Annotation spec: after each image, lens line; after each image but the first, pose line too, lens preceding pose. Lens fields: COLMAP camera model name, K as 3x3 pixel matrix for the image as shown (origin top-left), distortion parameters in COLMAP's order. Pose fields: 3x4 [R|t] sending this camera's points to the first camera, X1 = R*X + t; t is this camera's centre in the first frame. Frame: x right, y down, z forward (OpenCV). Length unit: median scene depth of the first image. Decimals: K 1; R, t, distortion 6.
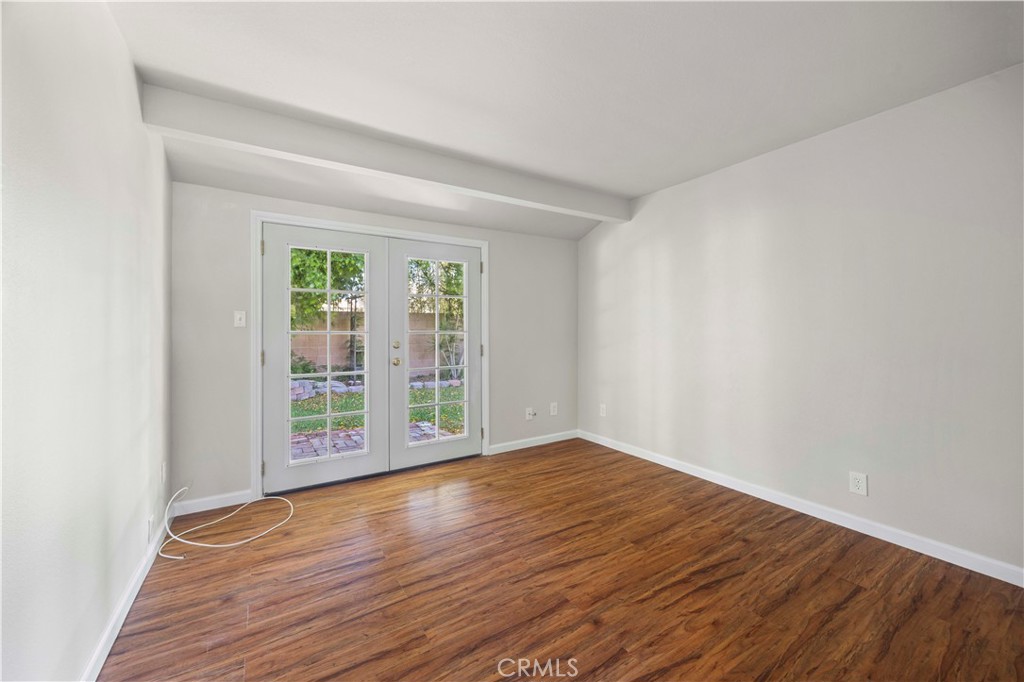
lens RADIAL K [[388.3, 0, 508.1], [0, 388.3, 336.5], [0, 0, 1]] dist [-0.000456, 0.000342]
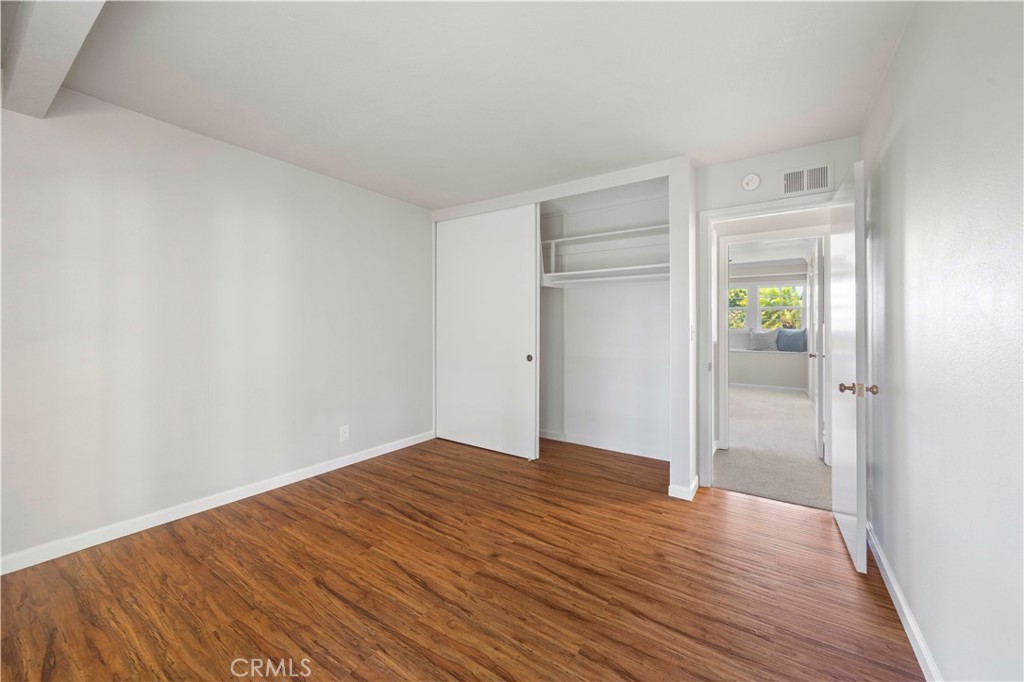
lens RADIAL K [[388.3, 0, 510.3], [0, 388.3, 331.1], [0, 0, 1]] dist [-0.000456, 0.000342]
pose [[-0.397220, -0.009739, 0.917672, -0.797969], [0.009574, 0.999845, 0.014755, -0.018874], [-0.917673, 0.014647, -0.397065, 1.204857]]
